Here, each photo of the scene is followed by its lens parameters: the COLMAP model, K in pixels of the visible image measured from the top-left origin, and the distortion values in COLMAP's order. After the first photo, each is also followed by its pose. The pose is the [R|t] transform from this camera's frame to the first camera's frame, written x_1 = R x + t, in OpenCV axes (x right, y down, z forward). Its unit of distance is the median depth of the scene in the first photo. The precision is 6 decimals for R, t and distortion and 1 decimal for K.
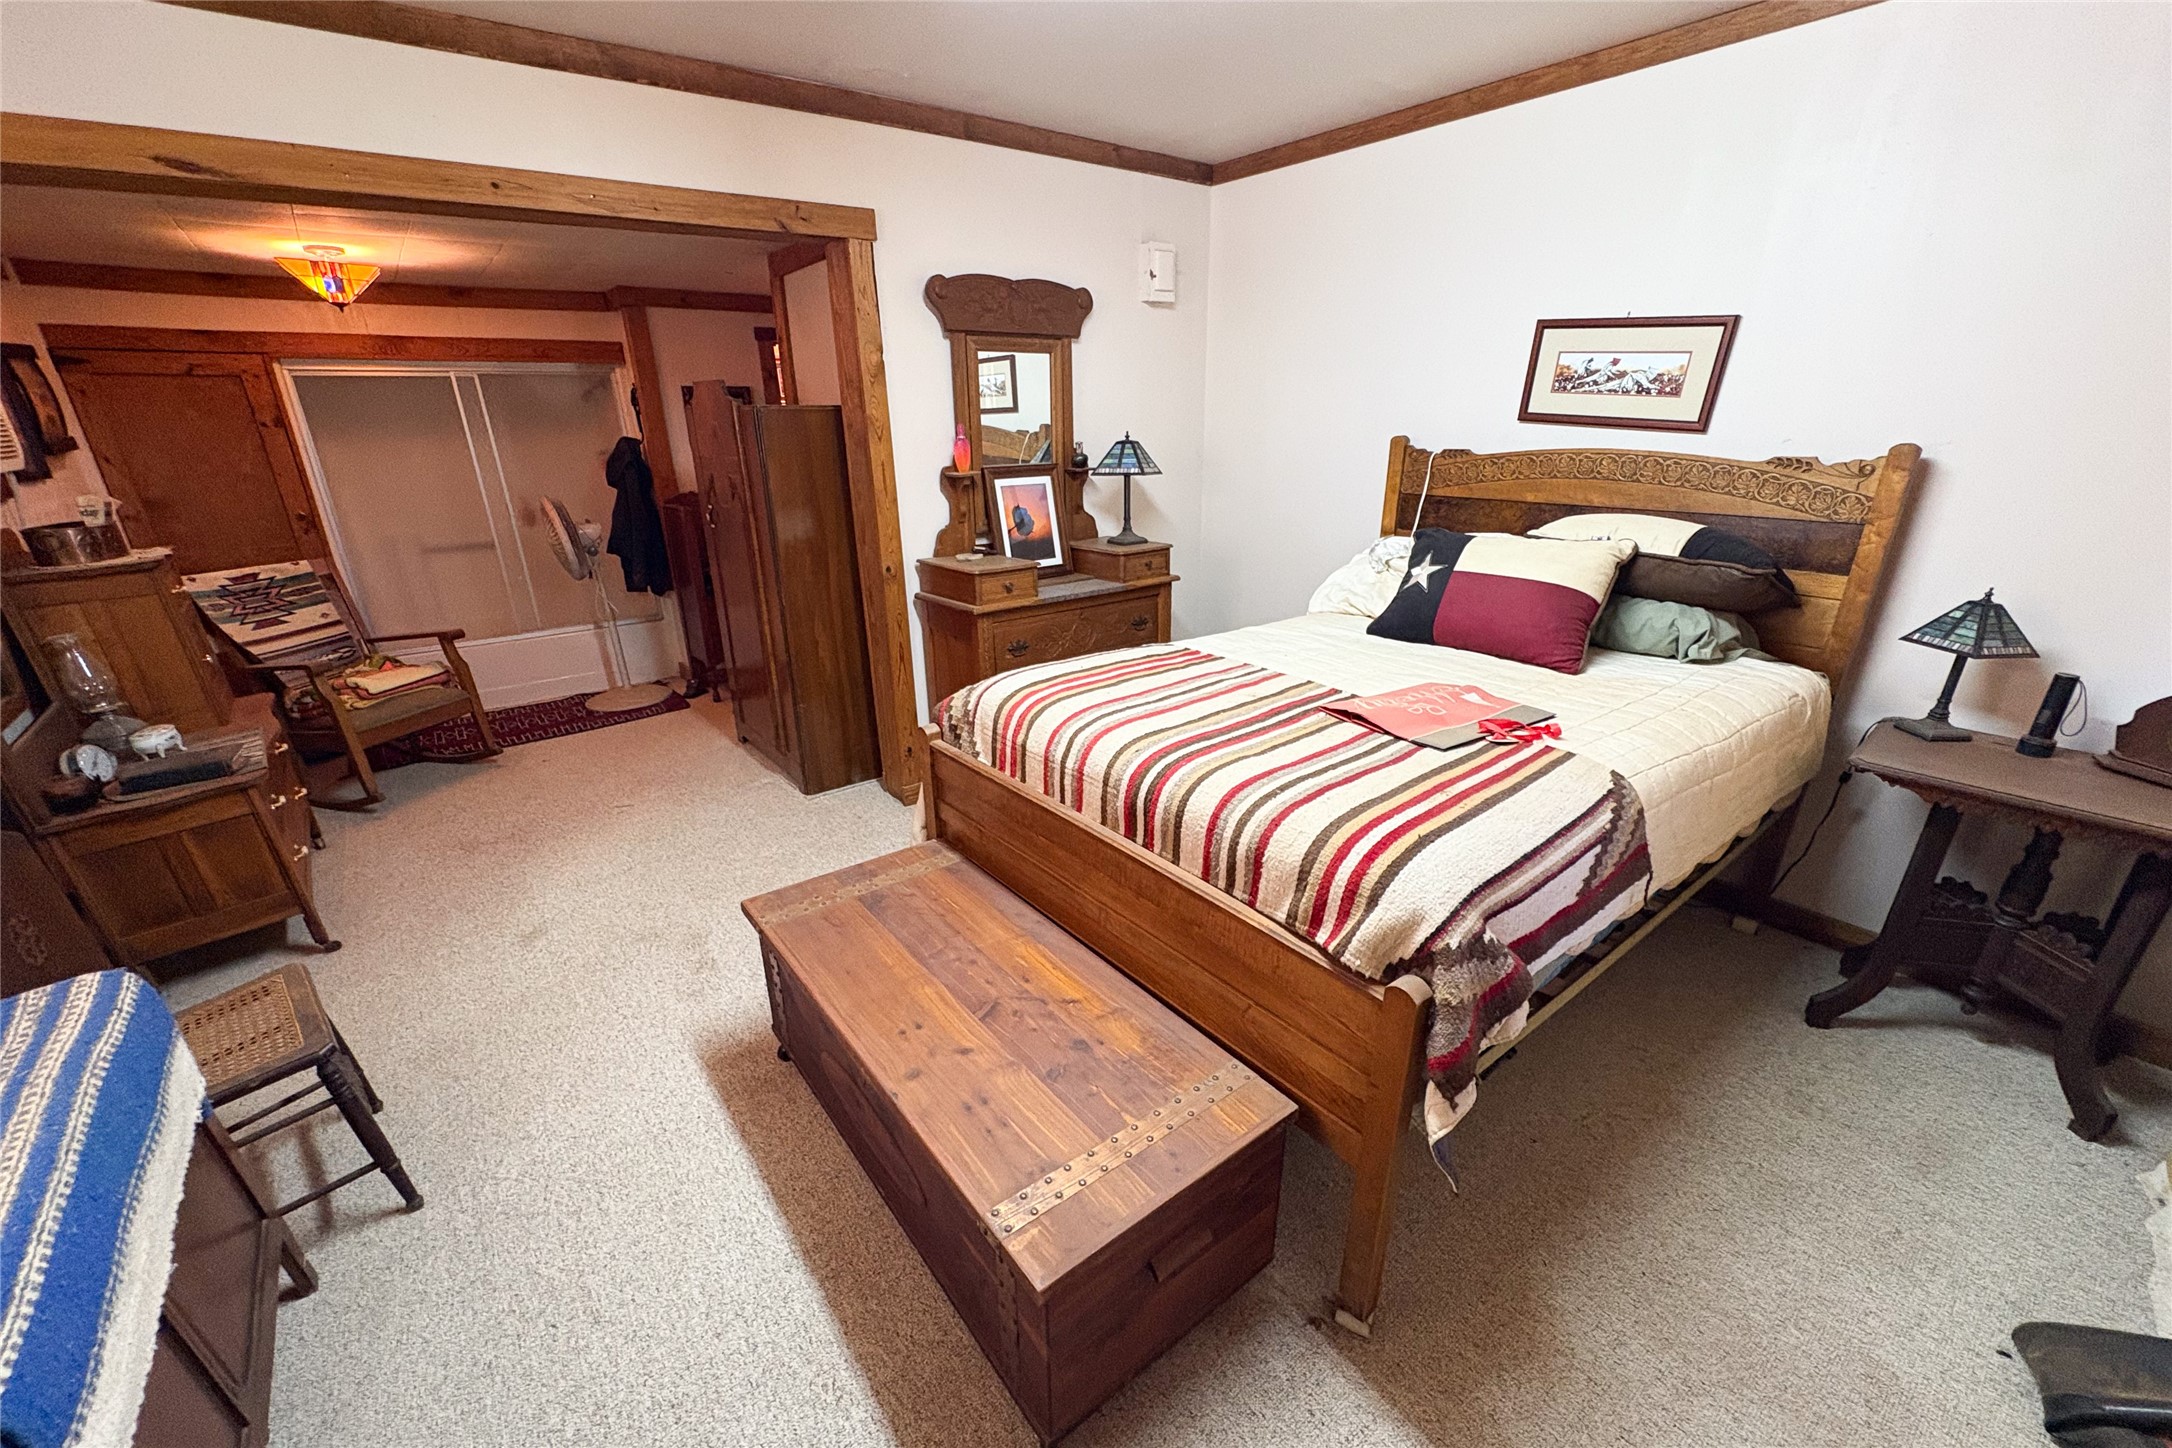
lens RADIAL K [[867.8, 0, 1078.0], [0, 867.8, 755.0], [0, 0, 1]] dist [0.000330, -0.000033]
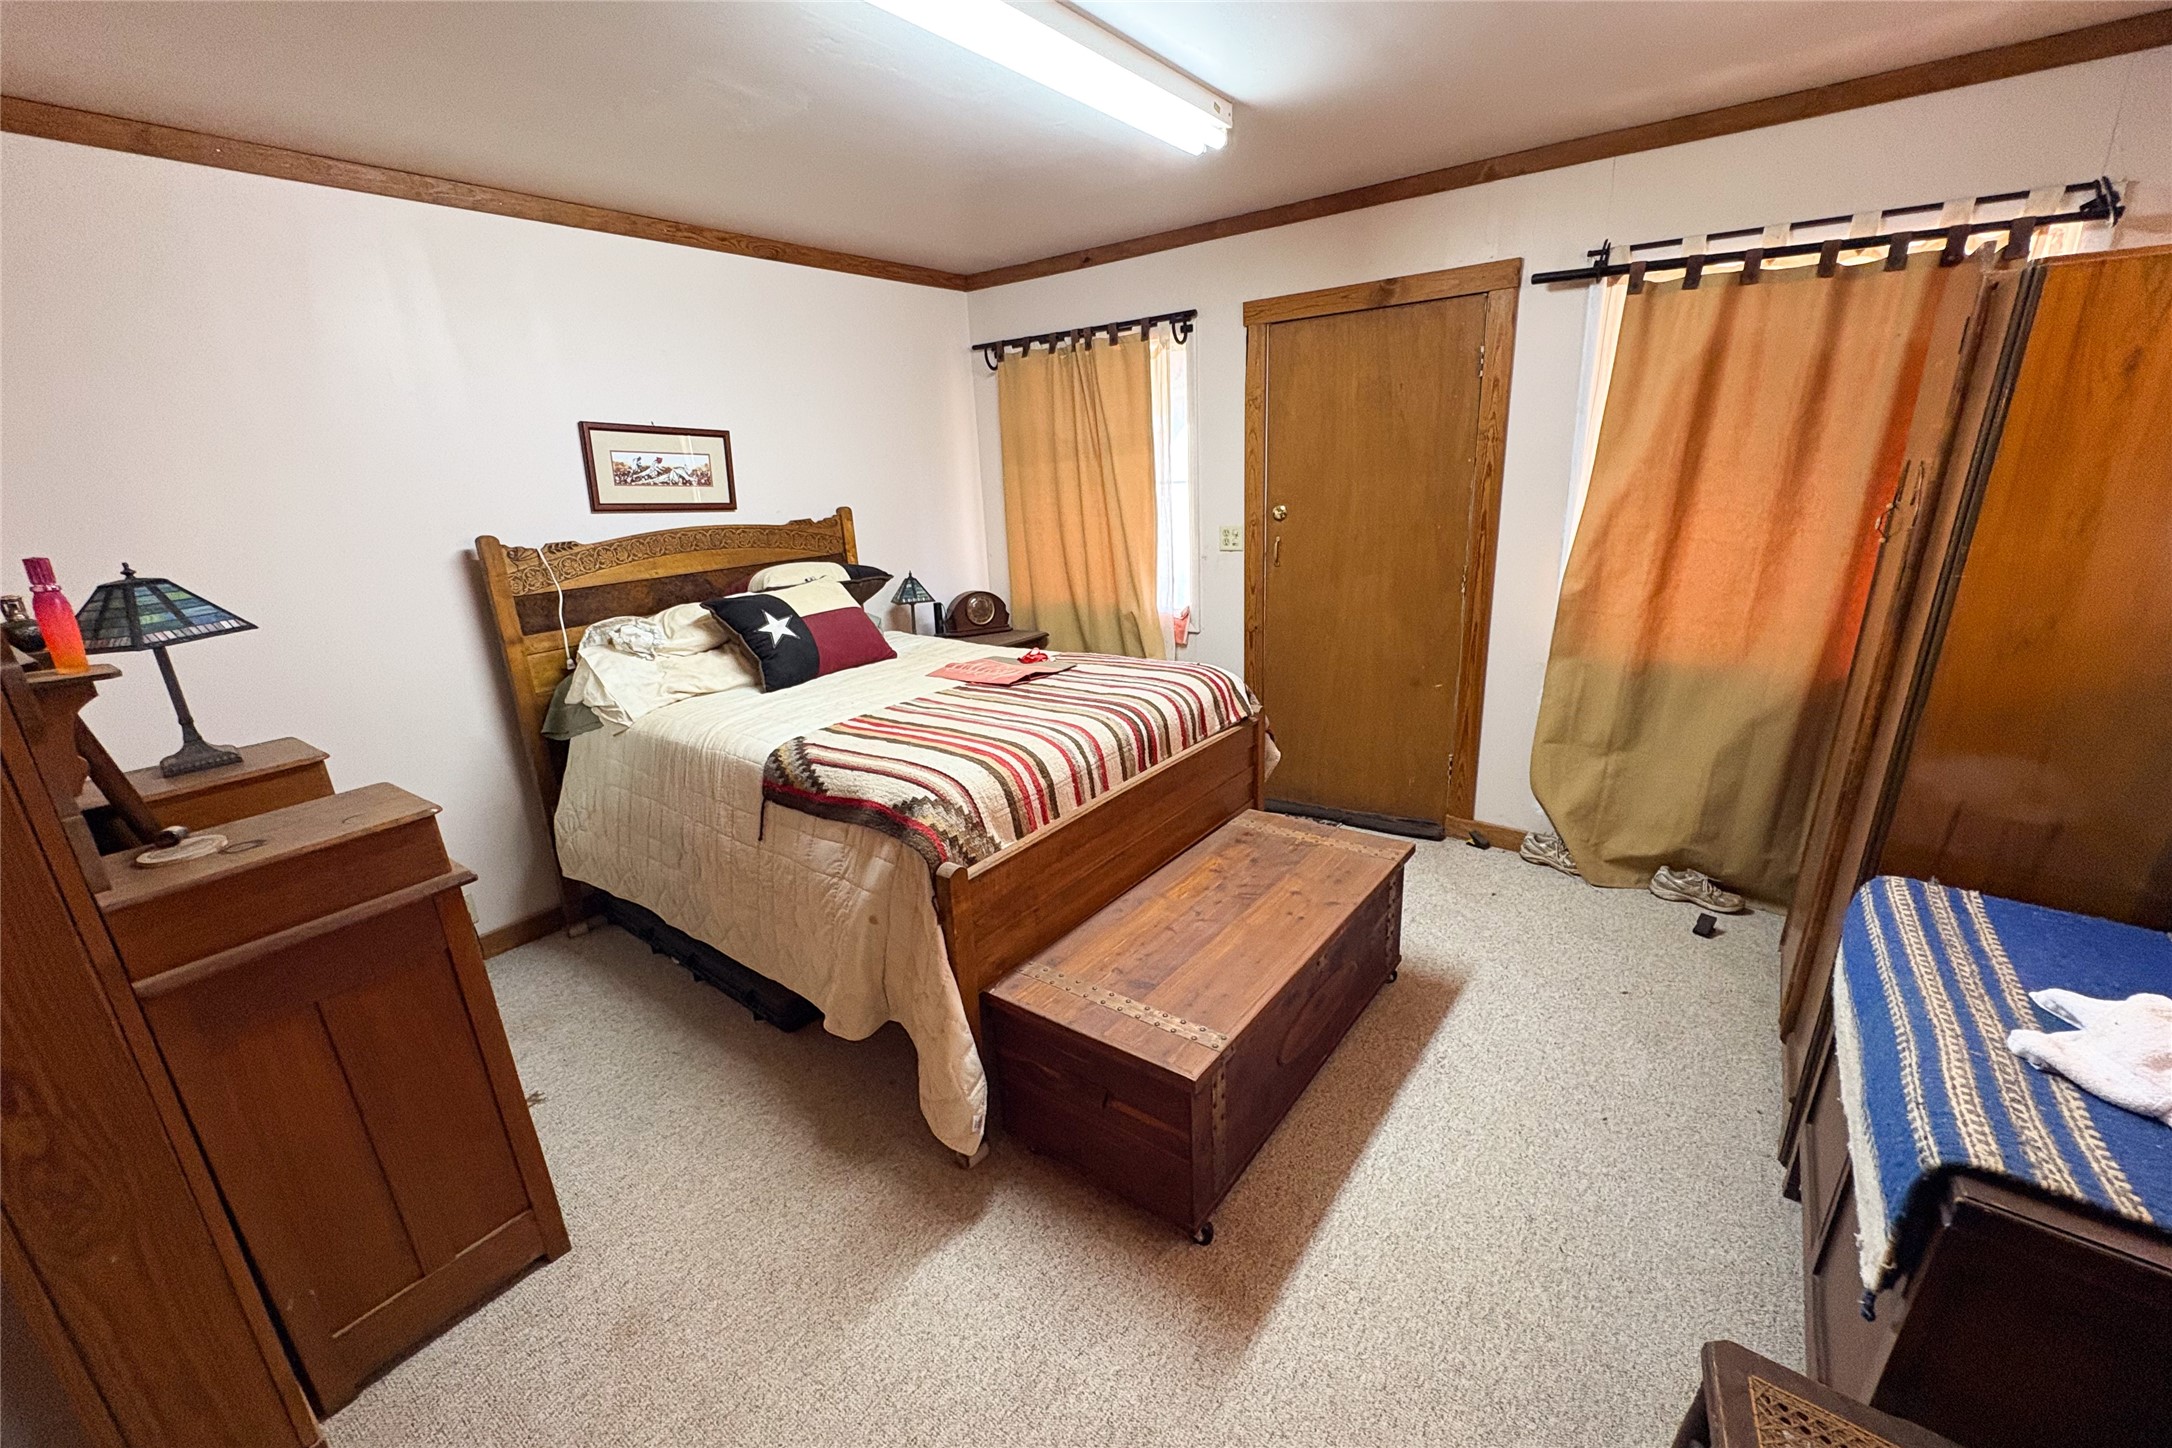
lens RADIAL K [[848.5, 0, 1086.0], [0, 848.5, 724.0], [0, 0, 1]] dist [-0.000461, 0.000028]
pose [[-0.248912, -0.254144, 0.934587, -1.522893], [0.411364, 0.845854, 0.339575, -0.605684], [-0.876825, 0.468980, -0.105998, 1.577624]]
